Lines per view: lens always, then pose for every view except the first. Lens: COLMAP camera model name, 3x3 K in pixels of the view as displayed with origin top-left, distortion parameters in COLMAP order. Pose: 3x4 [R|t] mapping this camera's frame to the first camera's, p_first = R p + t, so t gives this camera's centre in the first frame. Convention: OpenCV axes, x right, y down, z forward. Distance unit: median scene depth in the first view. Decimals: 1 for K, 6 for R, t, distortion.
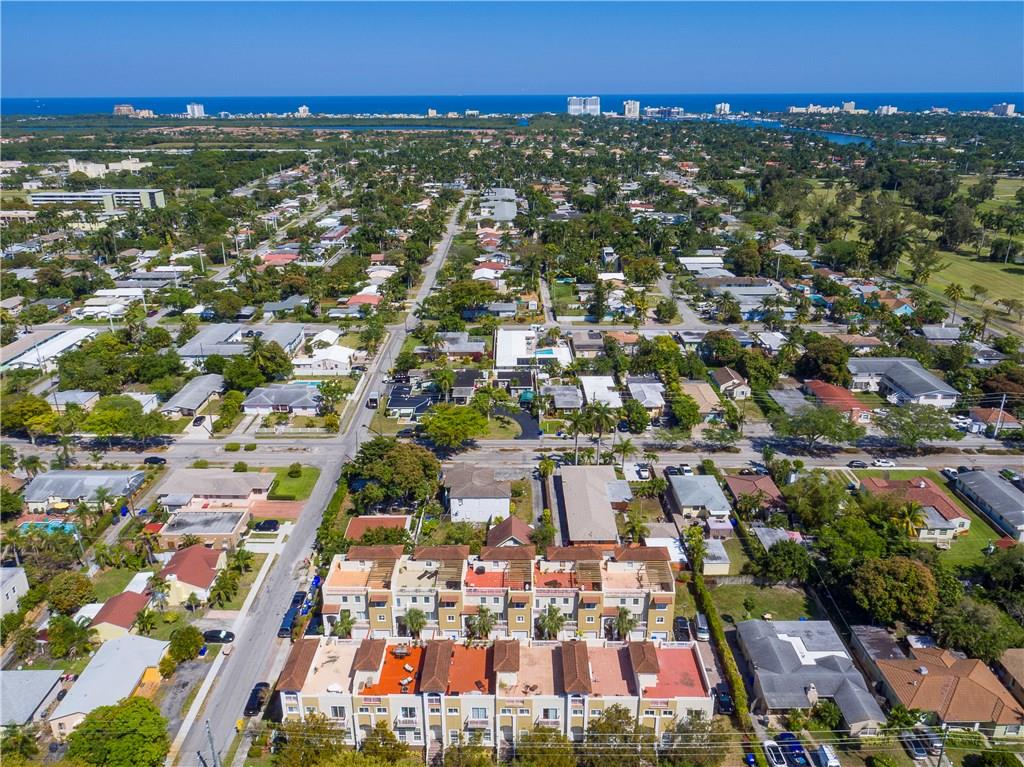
lens RADIAL K [[745.7, 0, 512.0], [0, 745.7, 383.5], [0, 0, 1]] dist [0.000672, 0.002805]
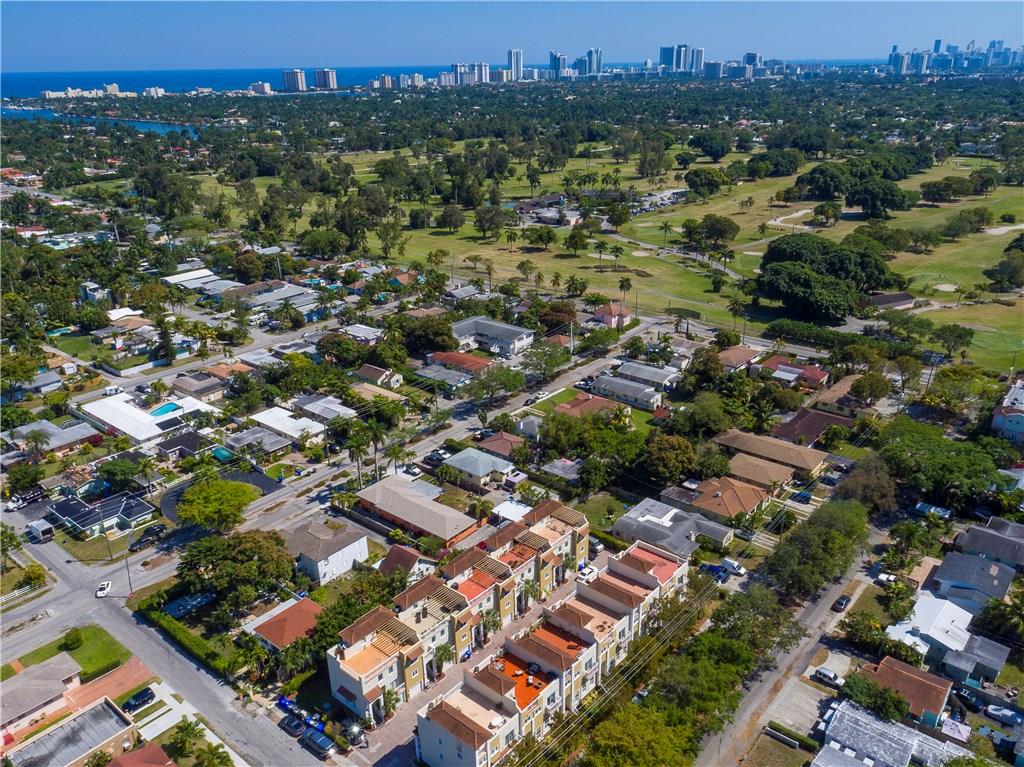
lens RADIAL K [[798.5, 0, 516.8], [0, 798.5, 383.3], [0, 0, 1]] dist [0.003124, 0.003702]
pose [[0.633895, -0.294611, 0.715109, -0.392559], [0.292487, 0.947257, 0.130982, -0.080968], [-0.715980, 0.126132, 0.686632, 0.064637]]
